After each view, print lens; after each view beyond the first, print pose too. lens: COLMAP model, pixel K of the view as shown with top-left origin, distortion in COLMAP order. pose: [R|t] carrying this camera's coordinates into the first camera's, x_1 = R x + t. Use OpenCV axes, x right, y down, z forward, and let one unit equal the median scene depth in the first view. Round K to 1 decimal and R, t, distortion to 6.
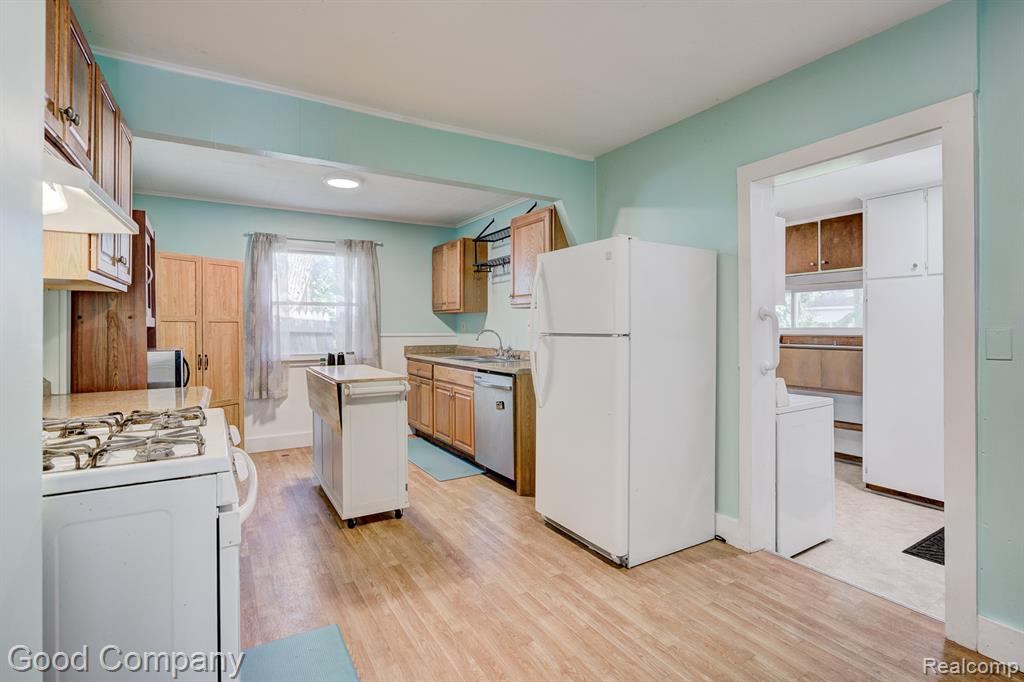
lens RADIAL K [[468.1, 0, 498.4], [0, 468.1, 343.5], [0, 0, 1]] dist [-0.041525, 0.021505]
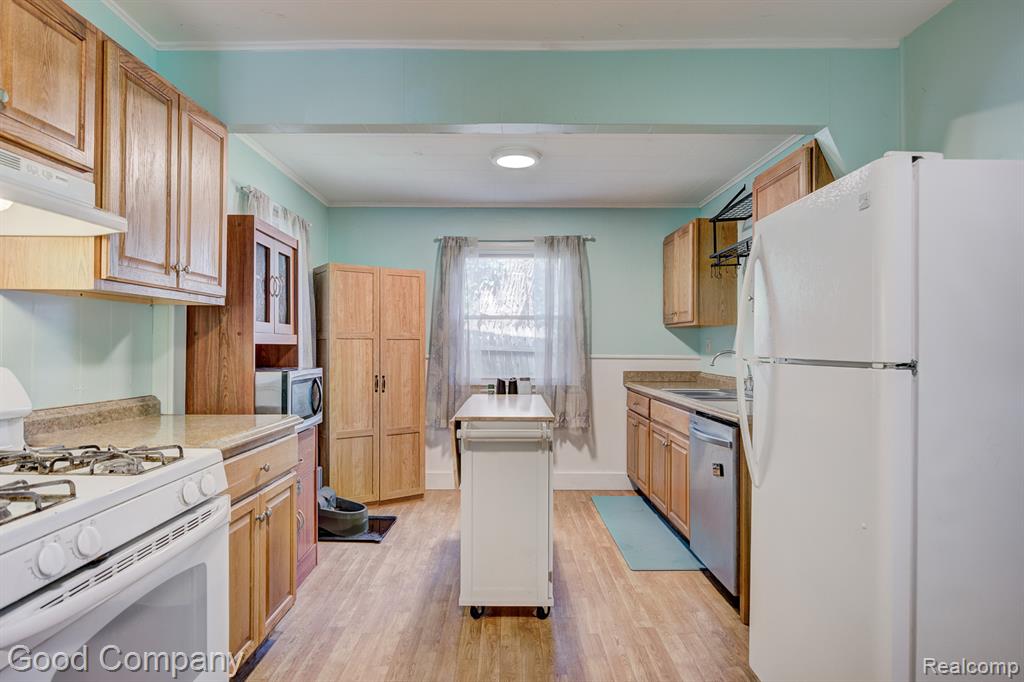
lens RADIAL K [[552.0, 0, 512.0], [0, 552.0, 353.6], [0, 0, 1]] dist [-0.003180, 0.000137]
pose [[0.865636, 0.011460, -0.500542, 0.124935], [-0.022404, 0.999623, -0.015859, -0.007318], [0.500172, 0.024942, 0.865567, 0.194090]]
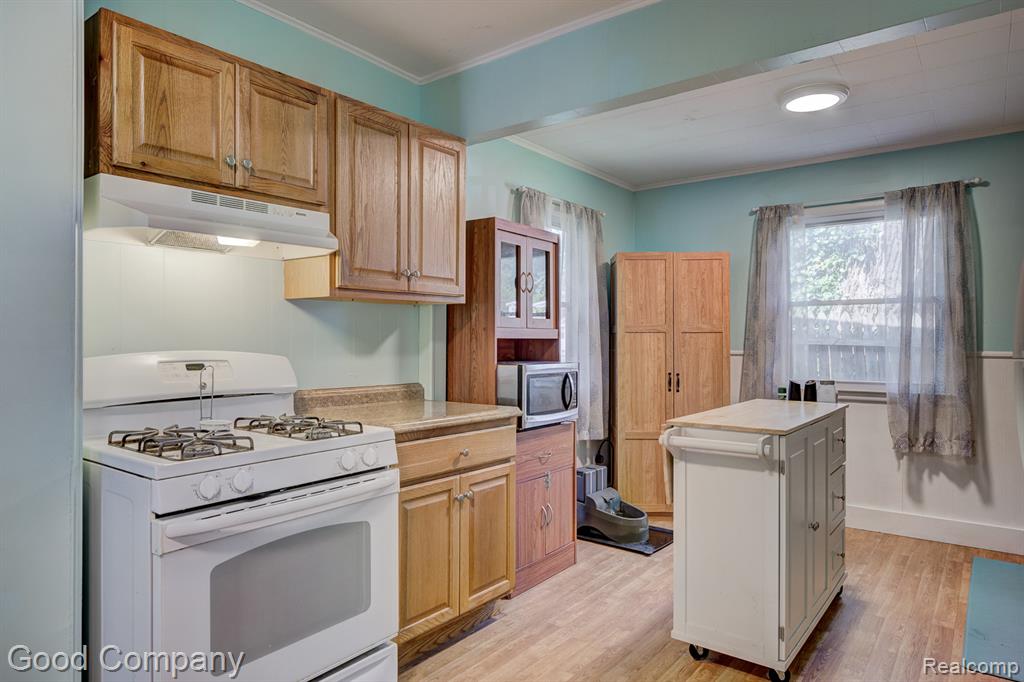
lens RADIAL K [[632.0, 0, 528.9], [0, 632.0, 351.9], [0, 0, 1]] dist [-0.000446, -0.002044]
pose [[0.392704, 0.019060, -0.919467, 0.278653], [-0.032973, 0.999434, 0.006635, -0.011807], [0.919074, 0.027712, 0.393110, 0.332291]]
